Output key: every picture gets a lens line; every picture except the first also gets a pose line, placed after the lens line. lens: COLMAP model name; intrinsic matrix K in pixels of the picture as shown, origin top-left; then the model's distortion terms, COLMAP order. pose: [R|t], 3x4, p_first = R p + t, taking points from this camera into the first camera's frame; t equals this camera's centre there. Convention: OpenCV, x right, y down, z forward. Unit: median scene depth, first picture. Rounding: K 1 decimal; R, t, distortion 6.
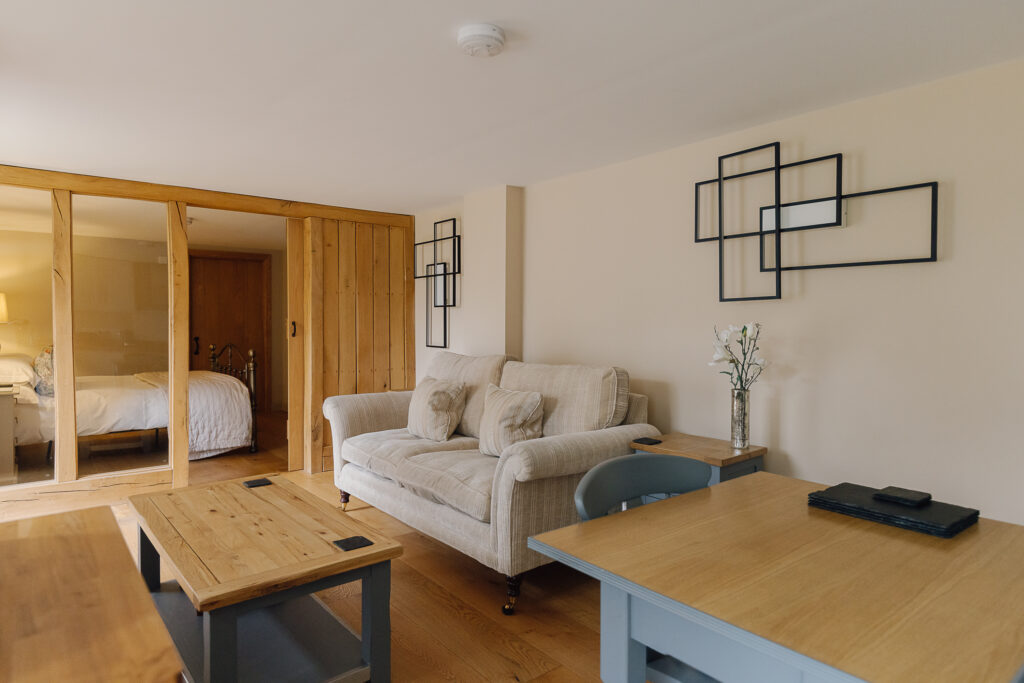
lens RADIAL K [[806.9, 0, 512.0], [0, 806.9, 341.5], [0, 0, 1]] dist [0.005315, -0.004909]
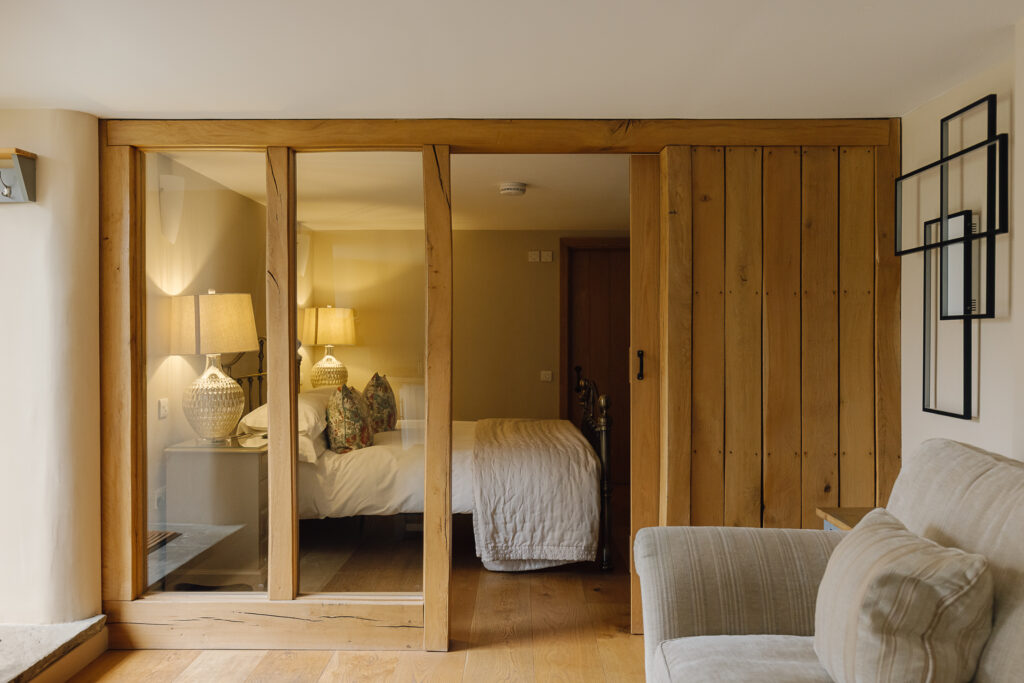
lens RADIAL K [[806.9, 0, 512.0], [0, 806.9, 341.5], [0, 0, 1]] dist [0.005315, -0.004909]
pose [[0.772425, 0.003922, -0.635094, -0.001417], [-0.010479, 0.999924, -0.006569, -0.026150], [0.635020, 0.011729, 0.772407, 0.535842]]
